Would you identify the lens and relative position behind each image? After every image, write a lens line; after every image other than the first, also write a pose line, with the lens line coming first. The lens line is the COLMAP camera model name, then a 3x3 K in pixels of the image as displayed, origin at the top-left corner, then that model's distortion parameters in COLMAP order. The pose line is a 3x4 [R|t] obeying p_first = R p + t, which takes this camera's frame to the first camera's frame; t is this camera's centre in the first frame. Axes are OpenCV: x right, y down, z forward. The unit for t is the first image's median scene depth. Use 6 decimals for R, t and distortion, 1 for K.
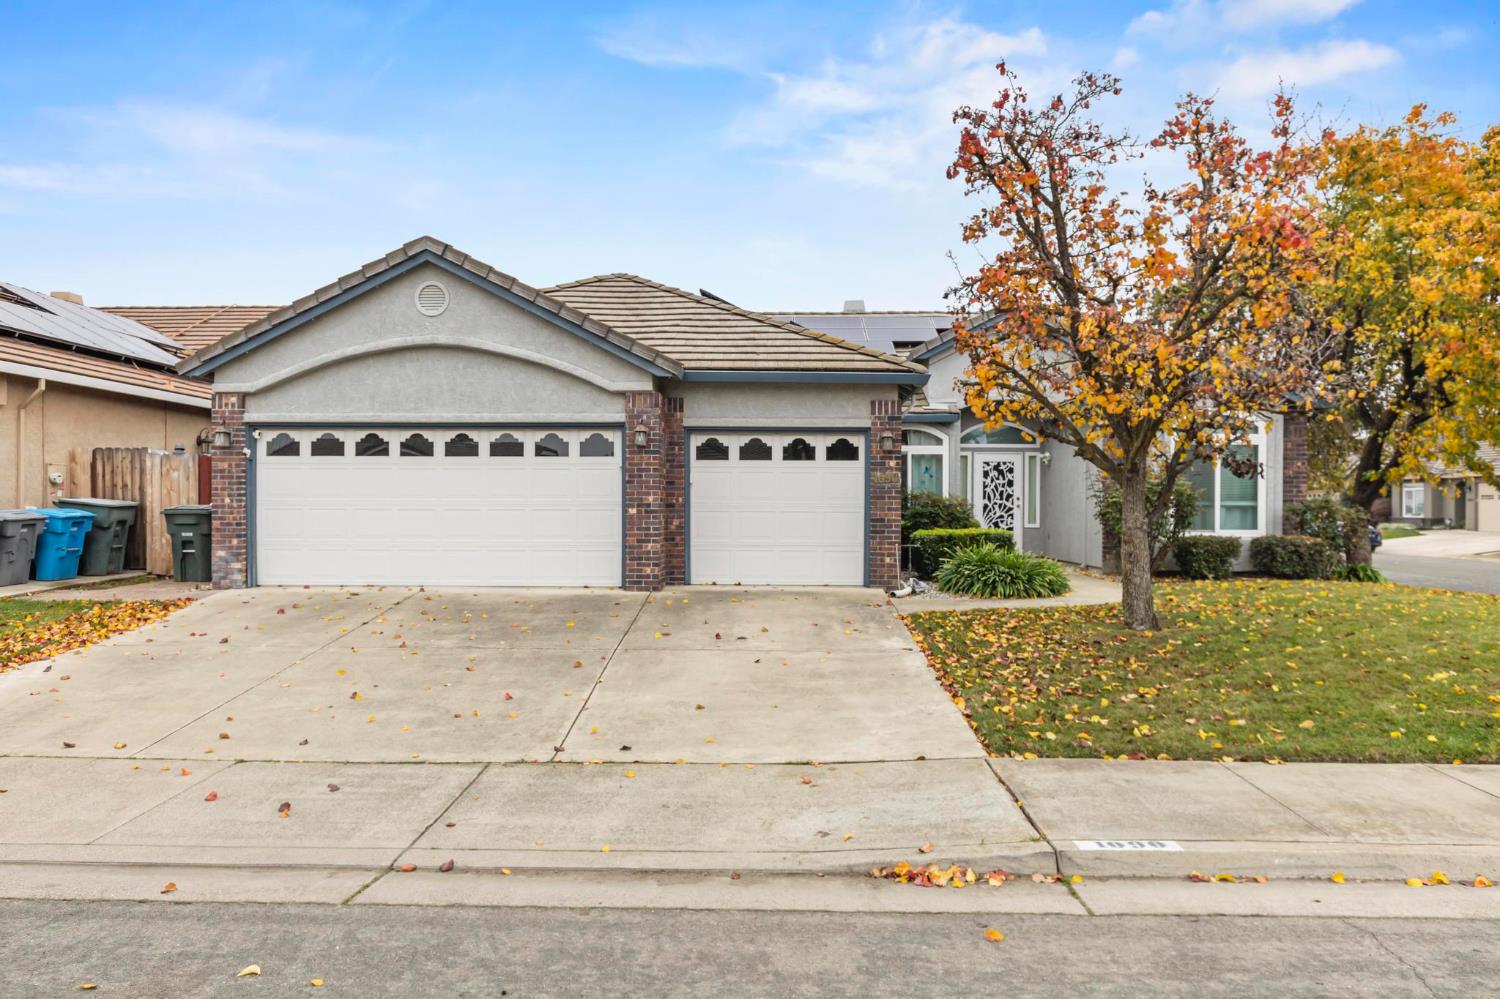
lens RADIAL K [[1004.1, 0, 811.5], [0, 1004.1, 506.2], [0, 0, 1]] dist [0.000185, -0.004508]
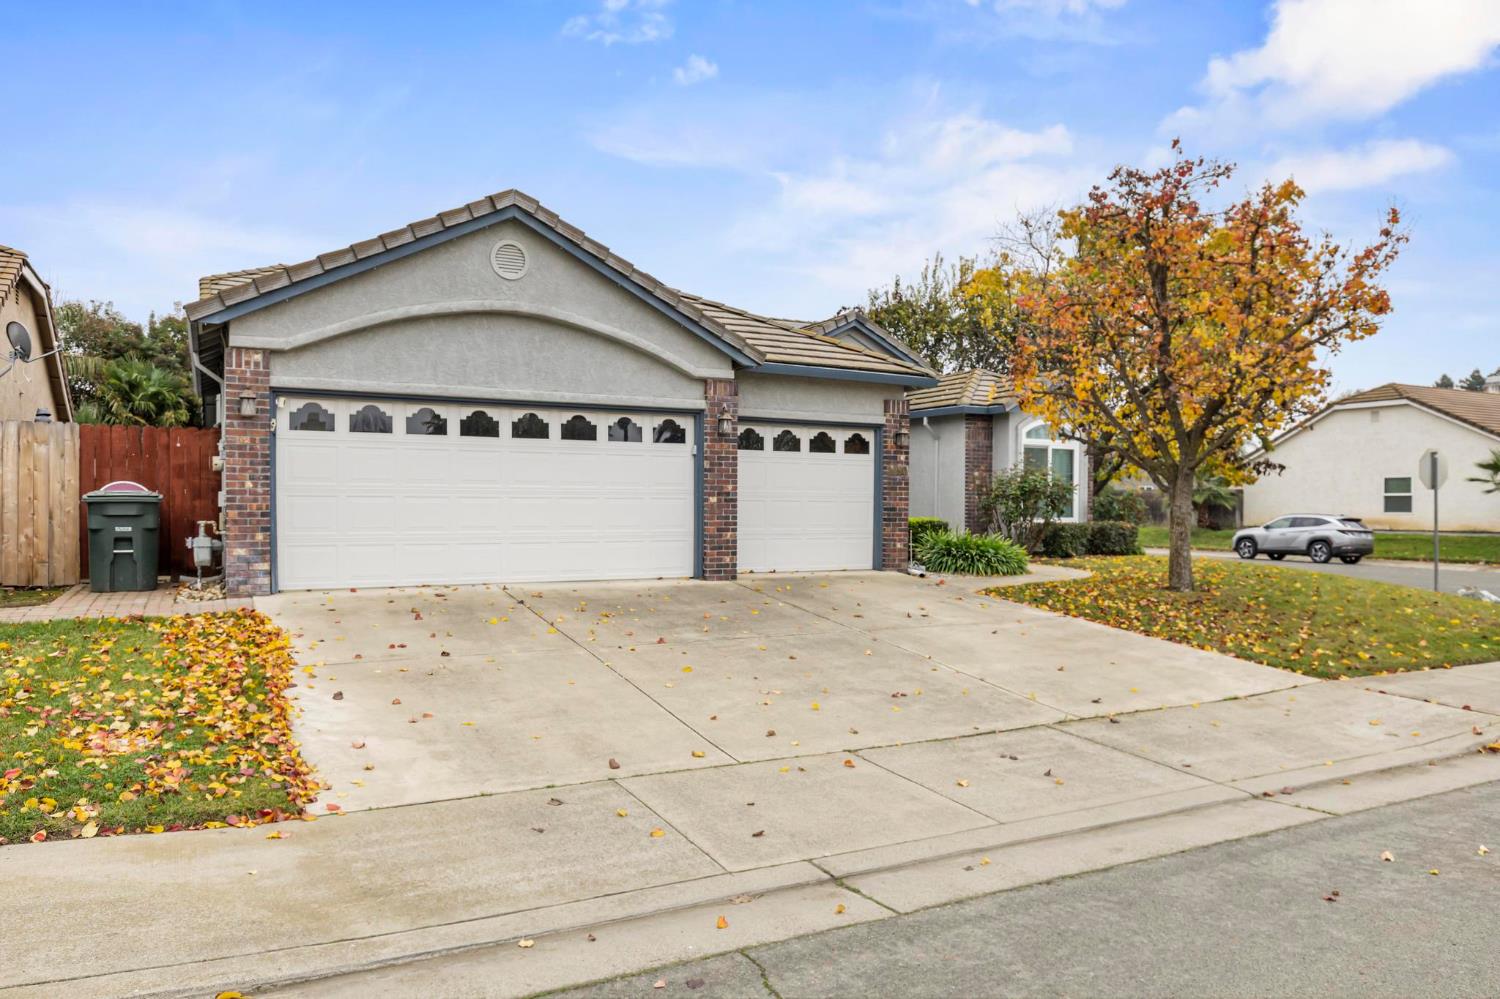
lens RADIAL K [[1004.1, 0, 801.4], [0, 1004.1, 512.6], [0, 0, 1]] dist [0.000185, -0.004508]
pose [[0.870925, -0.002979, 0.491406, -0.587685], [-0.002387, 0.999944, 0.010292, 0.007095], [-0.491410, -0.010137, 0.870870, 0.096801]]
